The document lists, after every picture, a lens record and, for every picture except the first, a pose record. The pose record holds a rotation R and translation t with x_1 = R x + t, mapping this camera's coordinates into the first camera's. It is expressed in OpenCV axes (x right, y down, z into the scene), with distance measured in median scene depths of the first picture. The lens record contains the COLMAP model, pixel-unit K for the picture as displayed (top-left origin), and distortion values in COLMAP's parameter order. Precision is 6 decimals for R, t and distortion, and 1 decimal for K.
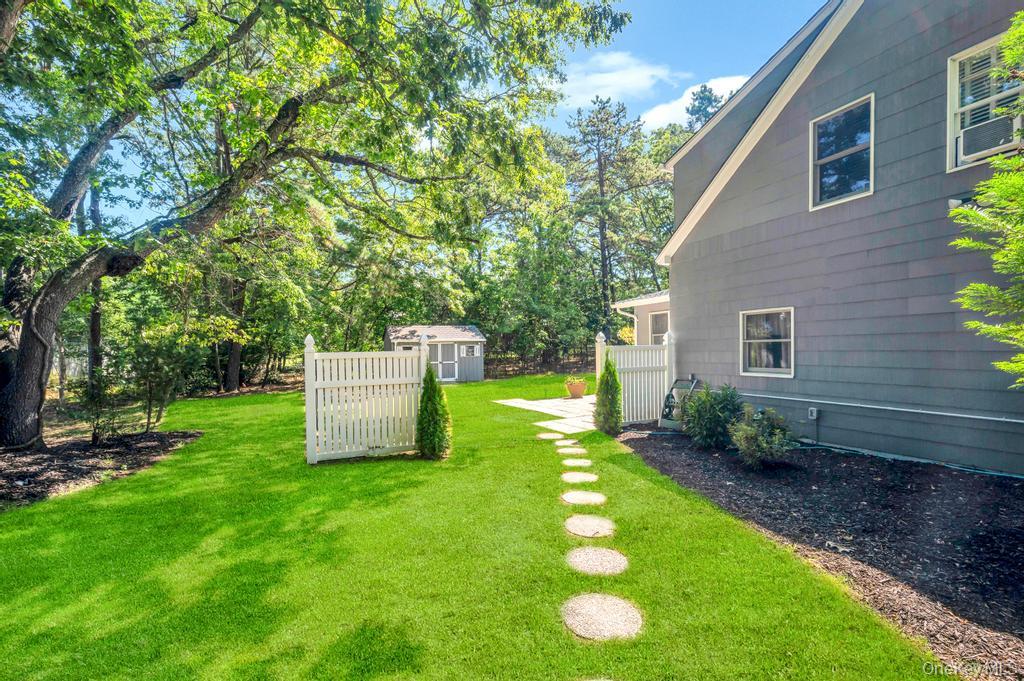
lens RADIAL K [[409.6, 0, 509.9], [0, 409.6, 350.1], [0, 0, 1]] dist [-0.004400, -0.000295]
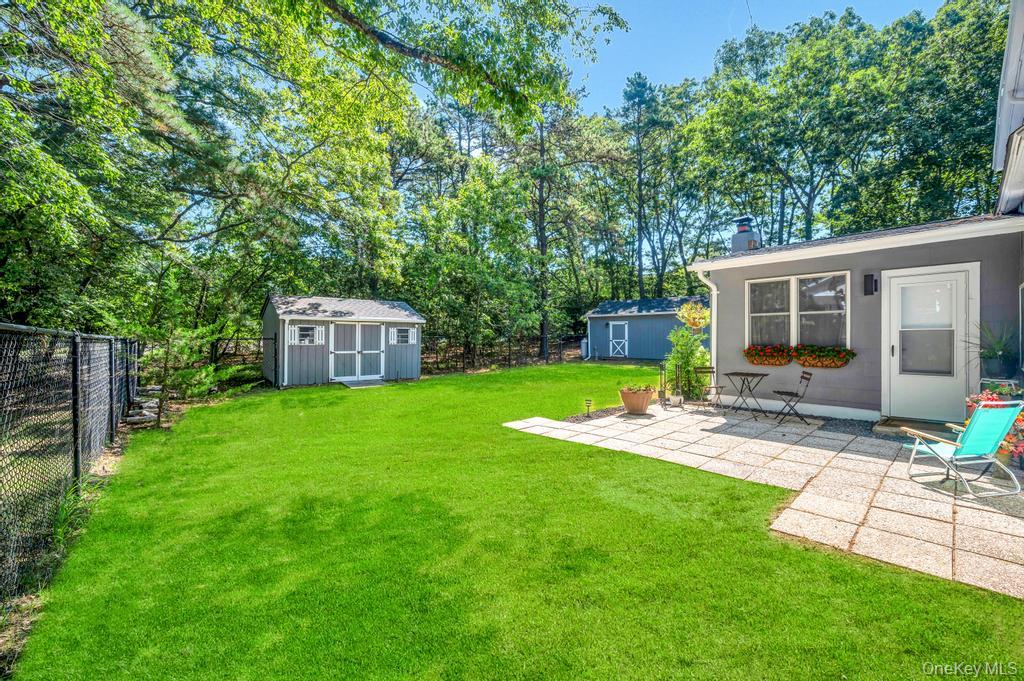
lens RADIAL K [[409.6, 0, 515.5], [0, 409.6, 334.1], [0, 0, 1]] dist [-0.004400, -0.000295]
pose [[0.961267, 0.027725, 0.274221, -0.105470], [-0.023113, 0.999532, -0.020034, 0.008131], [-0.274649, 0.012920, 0.961458, 0.271577]]
